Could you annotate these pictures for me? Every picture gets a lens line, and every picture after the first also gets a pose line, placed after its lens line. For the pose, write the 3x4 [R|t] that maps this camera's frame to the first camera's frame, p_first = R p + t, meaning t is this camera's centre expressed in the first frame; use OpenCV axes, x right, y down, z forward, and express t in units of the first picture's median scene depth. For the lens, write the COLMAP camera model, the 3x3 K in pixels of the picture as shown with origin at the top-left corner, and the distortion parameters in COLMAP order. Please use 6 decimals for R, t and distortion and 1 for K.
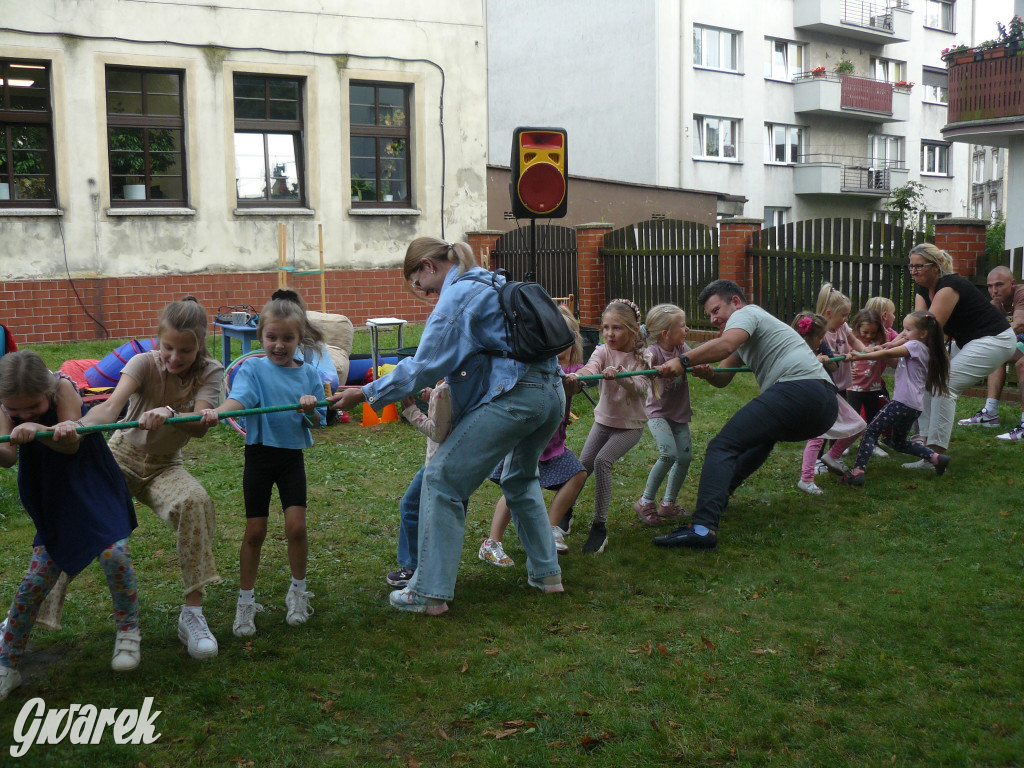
lens RADIAL K [[1100.5, 0, 517.5], [0, 1100.5, 396.0], [0, 0, 1]] dist [-0.189275, 0.222277]
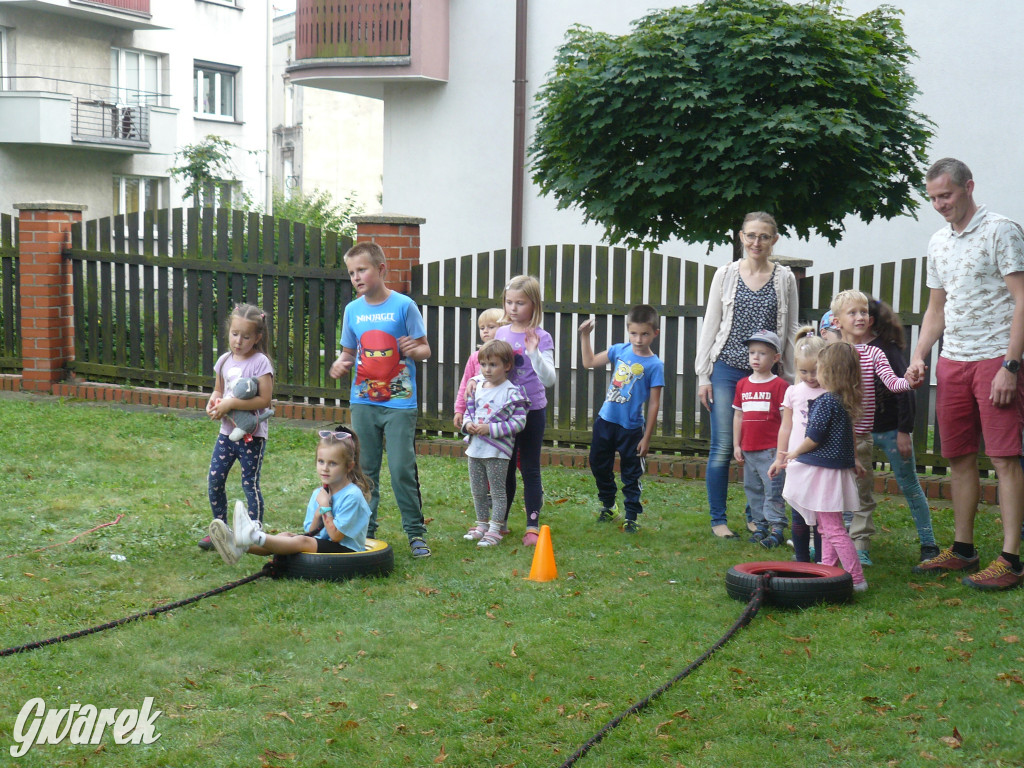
lens RADIAL K [[1953.2, 0, 490.0], [0, 1953.2, 400.0], [0, 0, 1]] dist [0.040802, 0.359392]
pose [[0.862099, -0.017938, 0.506423, -0.124368], [0.042388, 0.998423, -0.036794, 0.008656], [-0.504964, 0.053187, 0.861500, -0.114052]]
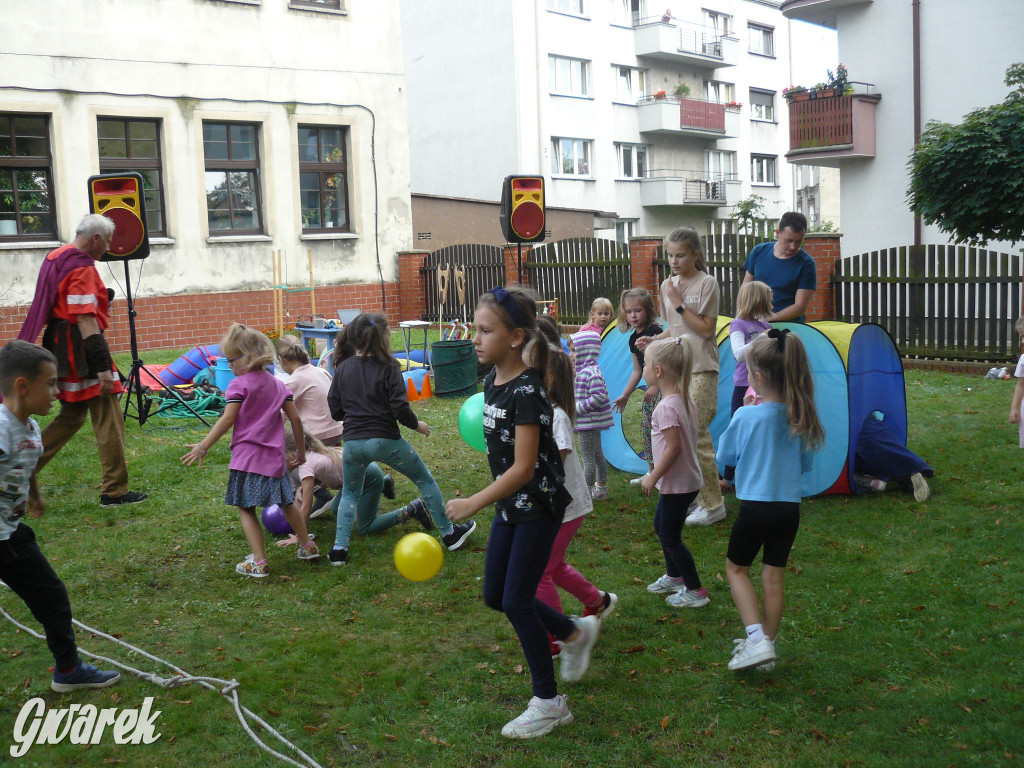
lens RADIAL K [[1100.5, 0, 507.2], [0, 1100.5, 396.5], [0, 0, 1]] dist [-0.190291, 0.223813]
pose [[0.988710, -0.045570, 0.142744, -0.105370], [0.047135, 0.998860, -0.007599, 0.018346], [-0.142235, 0.014242, 0.989731, -0.167586]]
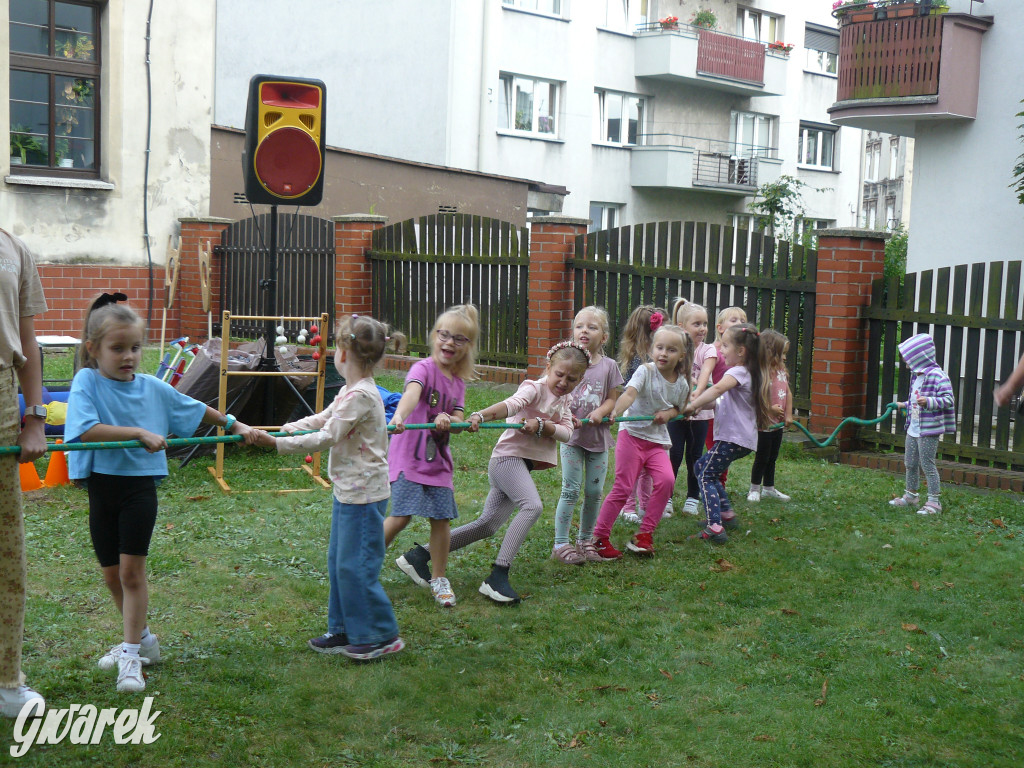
lens RADIAL K [[1501.9, 0, 514.8], [0, 1501.9, 397.7], [0, 0, 1]] dist [-0.057044, 0.390375]
pose [[0.983963, 0.029912, 0.175850, 0.000147], [-0.023653, 0.999014, -0.037581, -0.001599], [-0.176800, 0.032819, 0.983699, 0.006683]]
